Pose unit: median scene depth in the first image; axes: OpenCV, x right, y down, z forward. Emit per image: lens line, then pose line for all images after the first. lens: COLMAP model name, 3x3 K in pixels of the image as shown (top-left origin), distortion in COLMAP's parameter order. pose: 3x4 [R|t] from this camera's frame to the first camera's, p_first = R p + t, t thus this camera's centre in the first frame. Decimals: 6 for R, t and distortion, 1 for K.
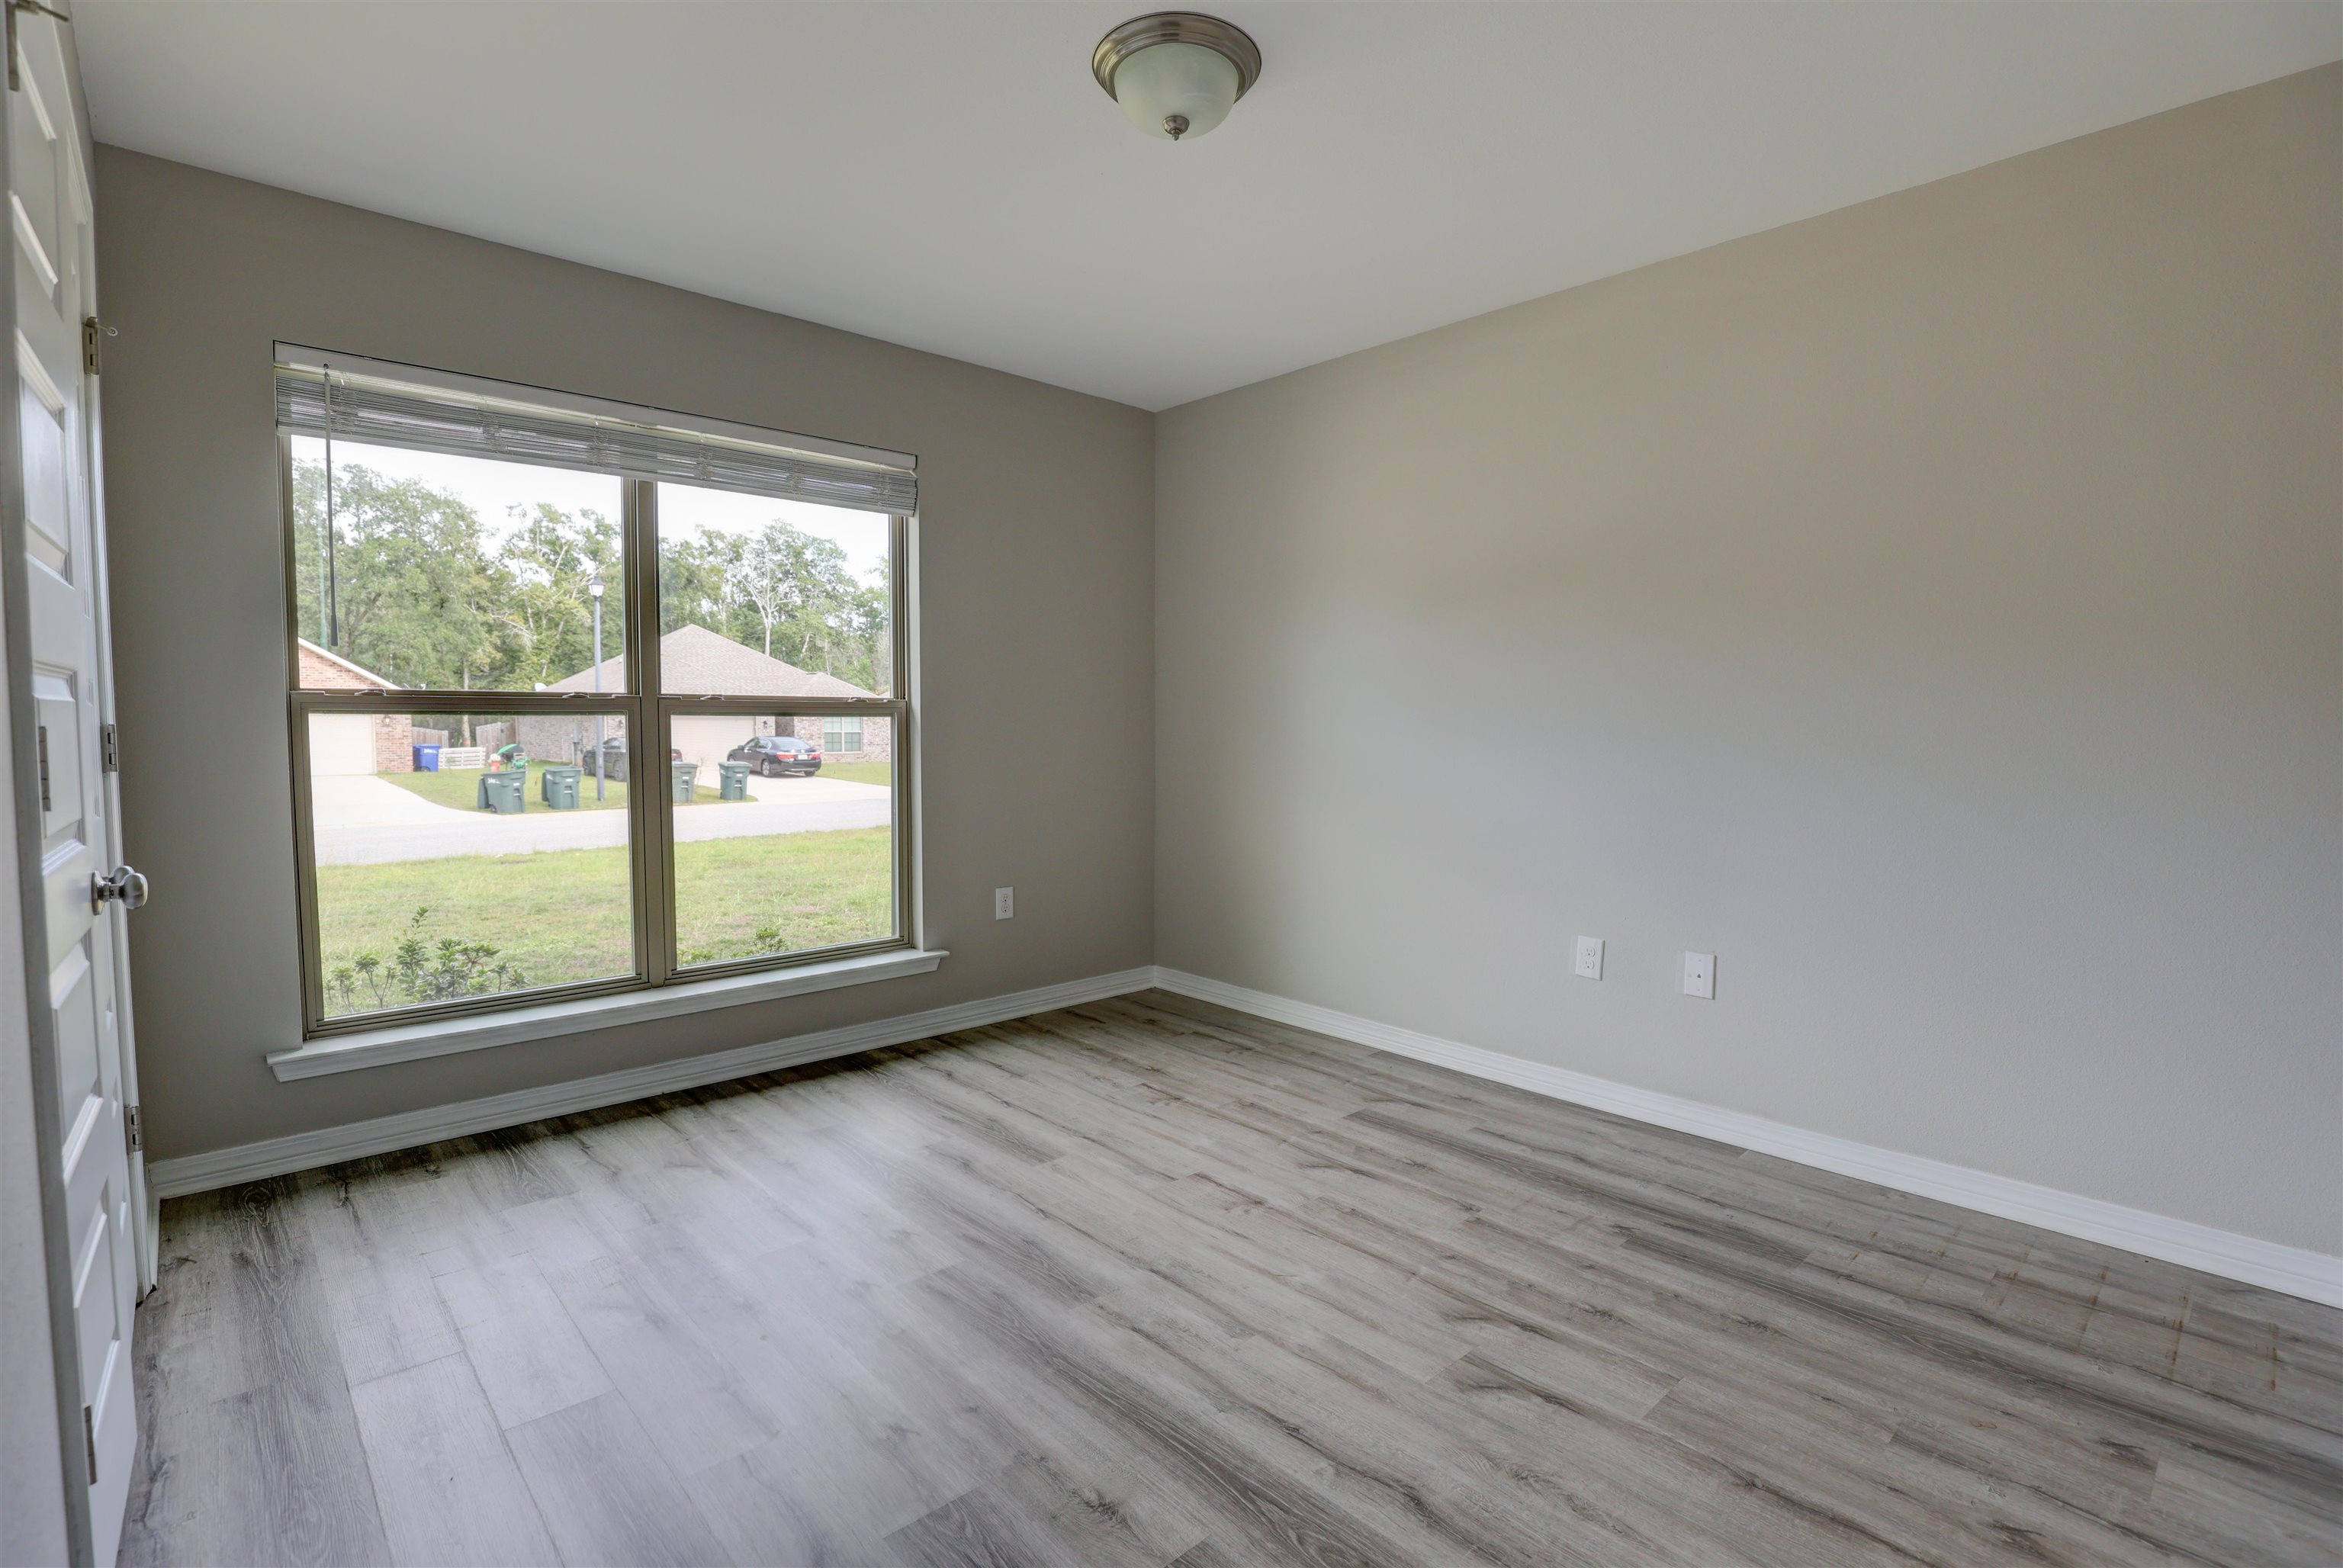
lens RADIAL K [[1080.5, 0, 1230.7], [0, 1080.5, 780.5], [0, 0, 1]] dist [-0.067437, 0.000044]
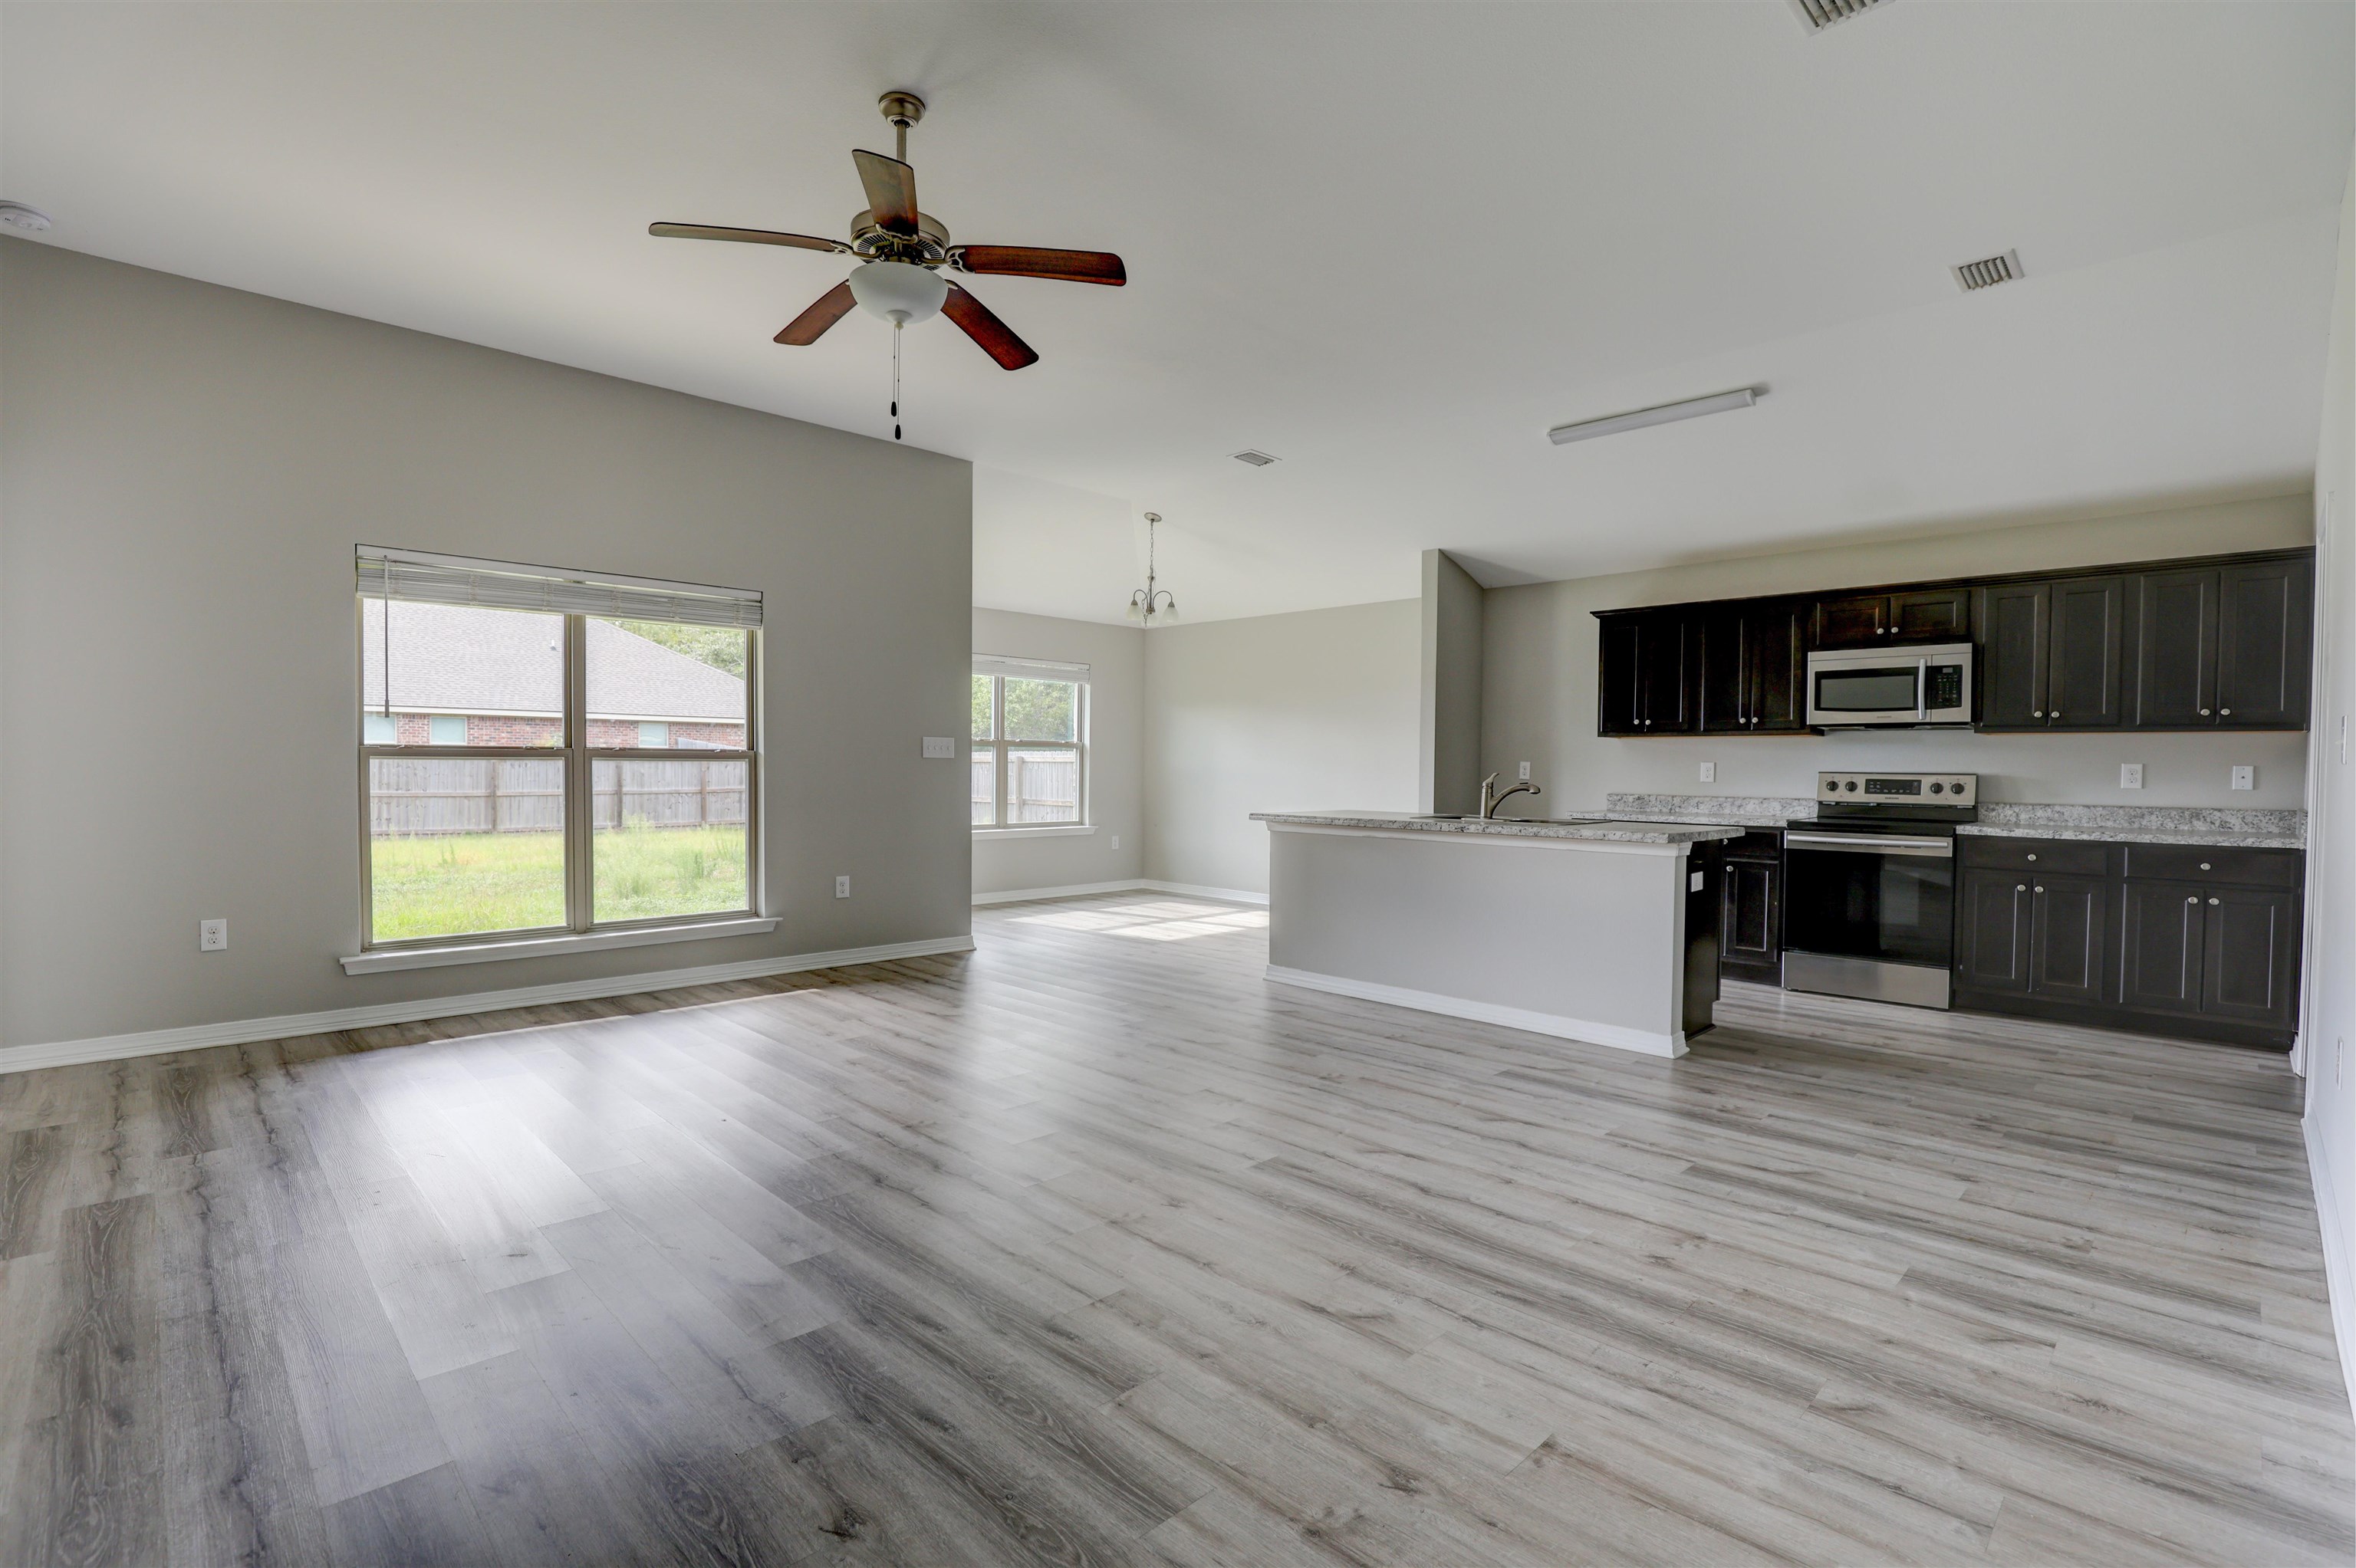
lens RADIAL K [[1057.0, 0, 1188.1], [0, 1057.0, 762.8], [0, 0, 1]] dist [-0.049158, -0.000051]
pose [[0.999974, -0.006205, 0.003710, 0.338311], [0.006393, 0.998574, -0.053005, 0.029122], [-0.003376, 0.053027, 0.998587, -0.529690]]
